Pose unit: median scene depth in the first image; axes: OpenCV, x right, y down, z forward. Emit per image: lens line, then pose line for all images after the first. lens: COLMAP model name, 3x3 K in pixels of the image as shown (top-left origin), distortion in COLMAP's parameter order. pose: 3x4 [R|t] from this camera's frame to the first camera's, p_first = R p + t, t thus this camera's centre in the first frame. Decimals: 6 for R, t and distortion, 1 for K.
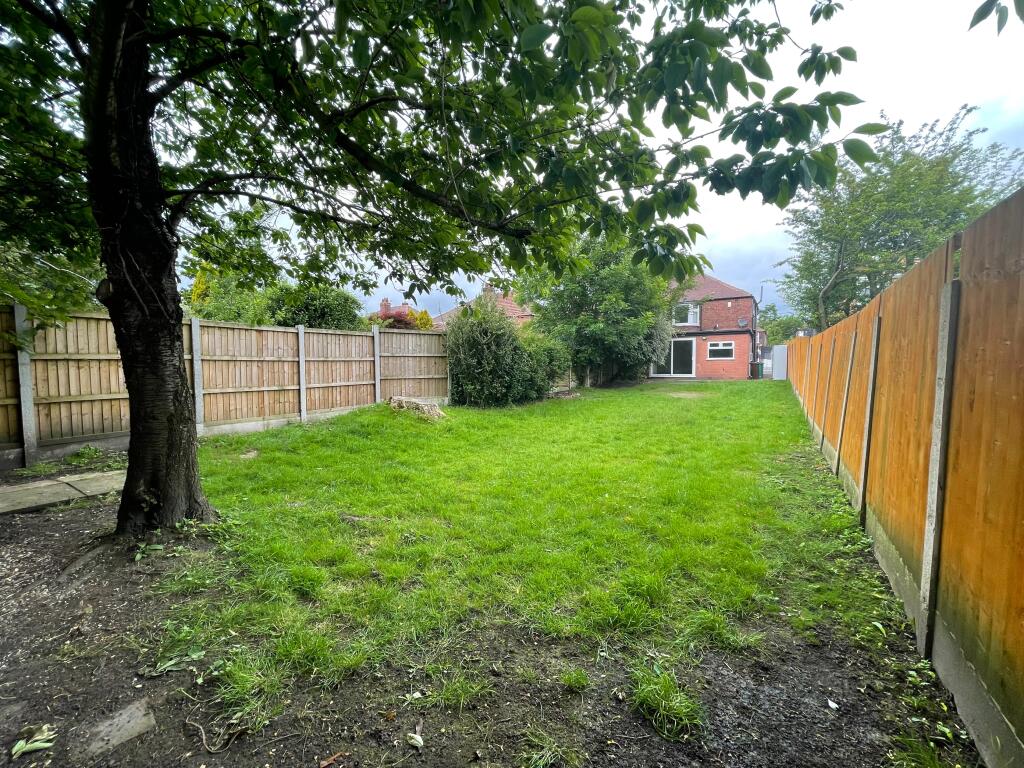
lens RADIAL K [[407.6, 0, 510.4], [0, 407.6, 385.6], [0, 0, 1]] dist [0.002345, 0.000398]
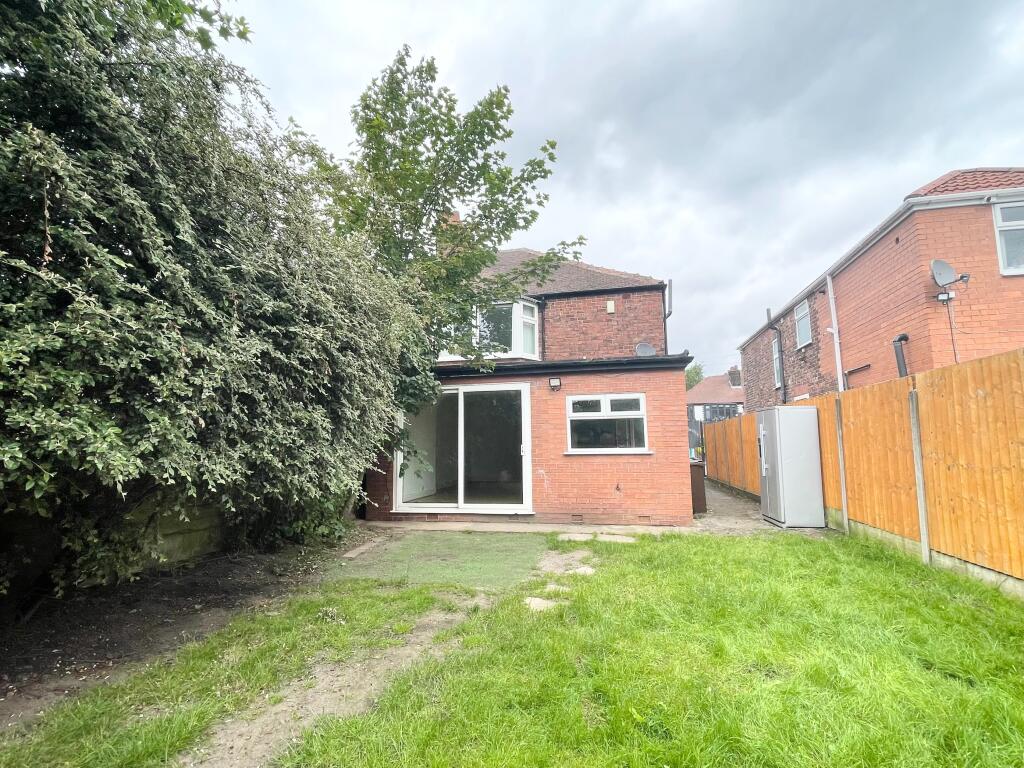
lens RADIAL K [[504.4, 0, 511.0], [0, 504.4, 385.4], [0, 0, 1]] dist [-0.005200, -0.001177]
pose [[0.931038, 0.048138, 0.361732, 0.302355], [0.019719, 0.983176, -0.181591, -0.045833], [-0.364388, 0.176201, 0.914426, 0.656792]]
